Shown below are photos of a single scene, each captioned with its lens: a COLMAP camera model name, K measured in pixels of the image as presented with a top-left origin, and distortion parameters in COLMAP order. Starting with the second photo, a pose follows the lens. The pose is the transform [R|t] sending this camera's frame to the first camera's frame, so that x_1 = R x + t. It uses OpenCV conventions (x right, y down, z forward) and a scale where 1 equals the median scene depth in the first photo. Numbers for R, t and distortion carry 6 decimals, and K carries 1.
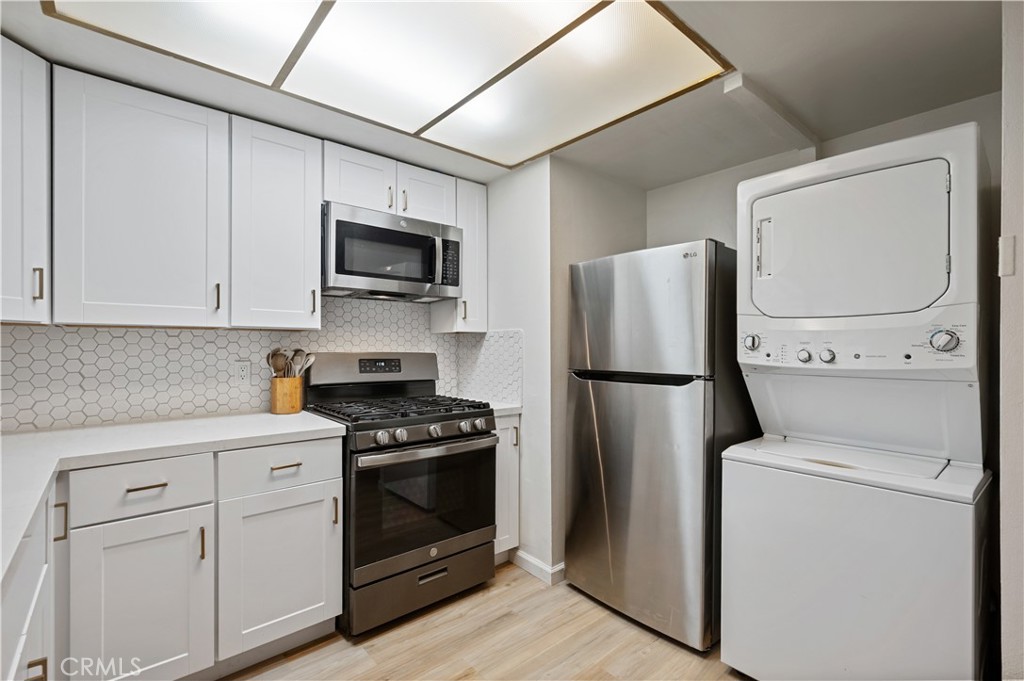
lens RADIAL K [[465.6, 0, 512.0], [0, 465.6, 340.5], [0, 0, 1]] dist [0.000556, 0.000027]
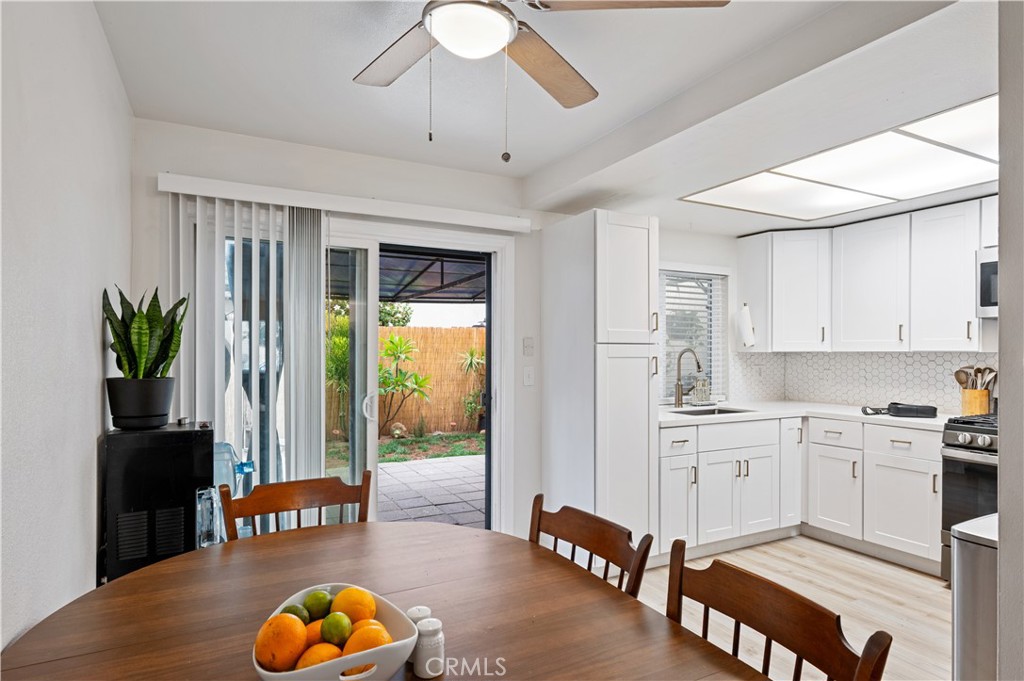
lens RADIAL K [[564.4, 0, 512.7], [0, 564.4, 353.4], [0, 0, 1]] dist [0.000054, -0.000032]
pose [[-0.229266, 0.002173, -0.973361, 1.543101], [0.006223, 0.999980, 0.000767, -0.033296], [0.973344, -0.005881, -0.229275, 0.157375]]
